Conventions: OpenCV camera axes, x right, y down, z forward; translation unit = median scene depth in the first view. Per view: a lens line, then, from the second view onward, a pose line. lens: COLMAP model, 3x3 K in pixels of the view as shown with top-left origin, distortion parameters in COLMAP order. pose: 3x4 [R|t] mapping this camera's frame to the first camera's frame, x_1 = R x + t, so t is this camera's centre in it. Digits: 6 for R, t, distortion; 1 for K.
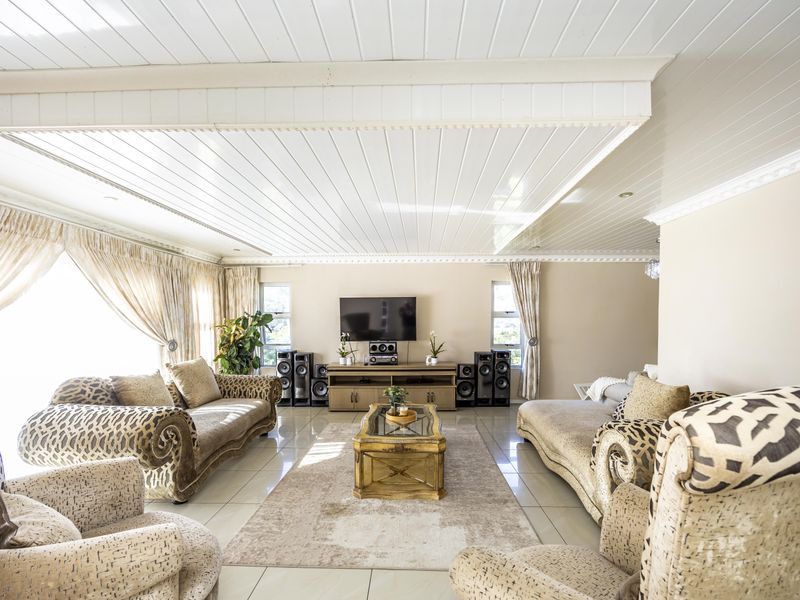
lens RADIAL K [[337.9, 0, 396.0], [0, 337.9, 334.3], [0, 0, 1]] dist [0.001813, -0.000101]
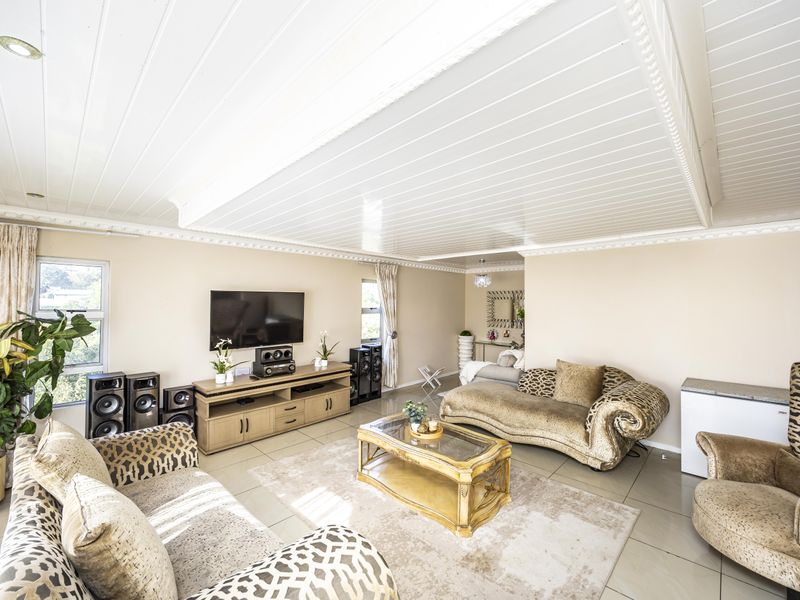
lens RADIAL K [[337.9, 0, 382.9], [0, 337.9, 302.4], [0, 0, 1]] dist [0.001813, -0.000101]
pose [[0.699407, 0.006108, 0.714698, -0.426975], [0.025654, 0.999105, -0.033643, -0.049577], [-0.714263, 0.041865, 0.698624, 0.242467]]
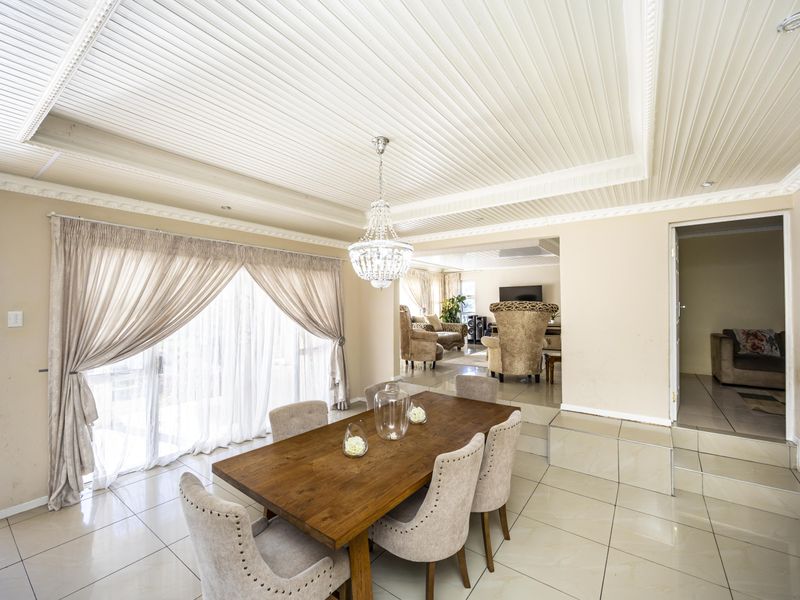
lens RADIAL K [[337.9, 0, 400.0], [0, 337.9, 298.3], [0, 0, 1]] dist [0.001813, -0.000101]
pose [[0.830082, -0.013392, -0.557480, 0.428764], [-0.021759, 0.998172, -0.056377, 0.073530], [0.557216, 0.058928, 0.828274, -0.876928]]
